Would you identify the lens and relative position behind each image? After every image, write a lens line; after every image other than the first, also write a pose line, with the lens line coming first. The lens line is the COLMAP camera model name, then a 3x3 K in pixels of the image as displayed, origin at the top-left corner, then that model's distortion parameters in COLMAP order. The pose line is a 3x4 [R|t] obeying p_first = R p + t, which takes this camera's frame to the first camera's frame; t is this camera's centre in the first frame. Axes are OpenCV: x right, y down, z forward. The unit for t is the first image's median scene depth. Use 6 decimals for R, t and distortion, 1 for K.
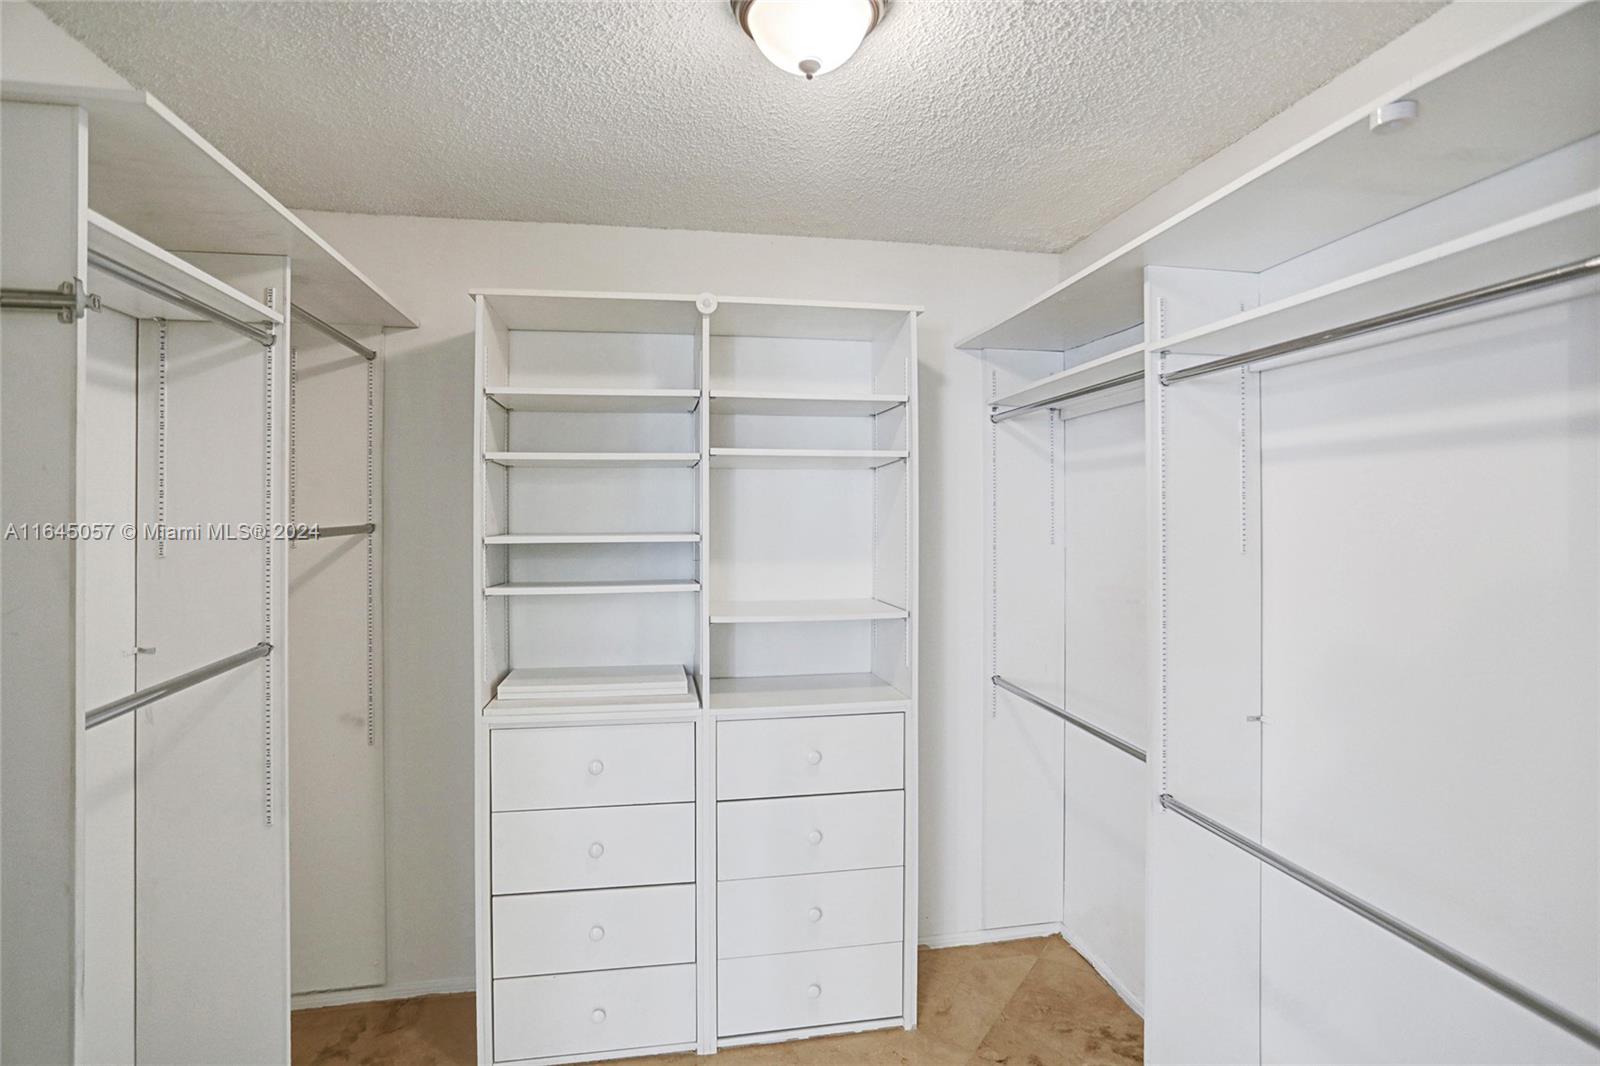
lens RADIAL K [[812.8, 0, 800.2], [0, 812.8, 509.0], [0, 0, 1]] dist [-0.059864, 0.044359]
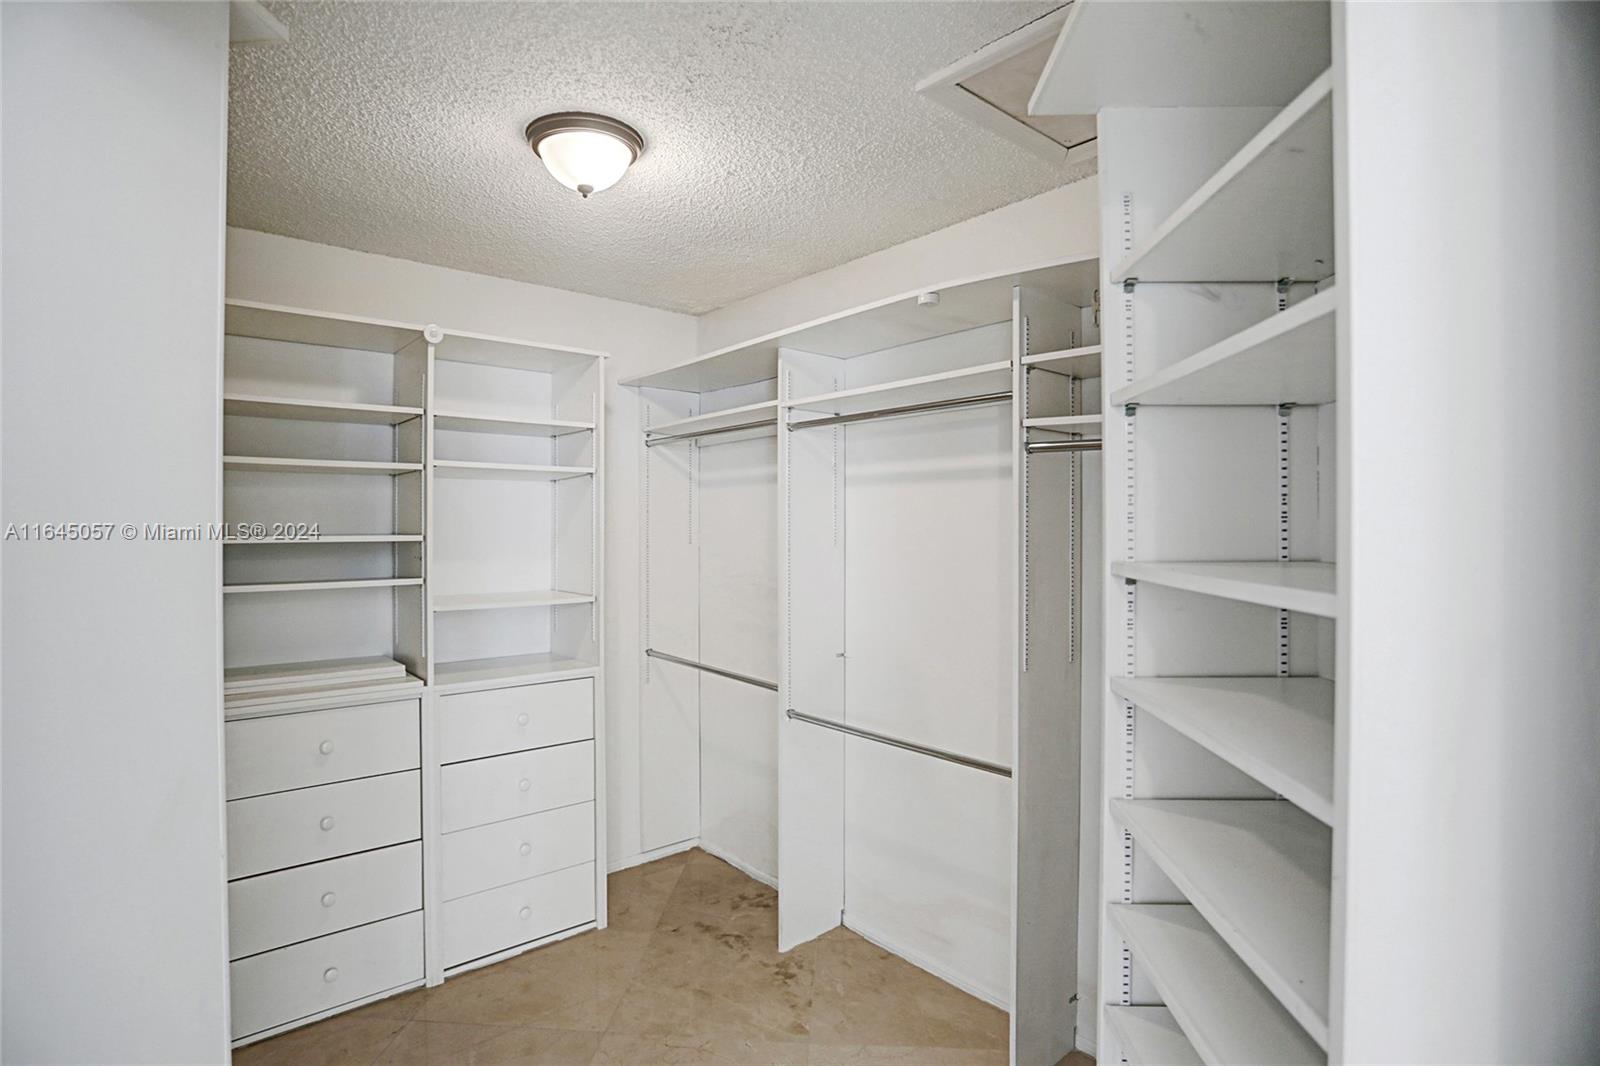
lens RADIAL K [[789.1, 0, 794.8], [0, 789.1, 524.8], [0, 0, 1]] dist [-0.060174, 0.036256]
pose [[0.868025, 0.002482, 0.496513, -0.211999], [-0.005512, 0.999974, 0.004638, 0.009098], [-0.496489, -0.006763, 0.868017, -0.211868]]
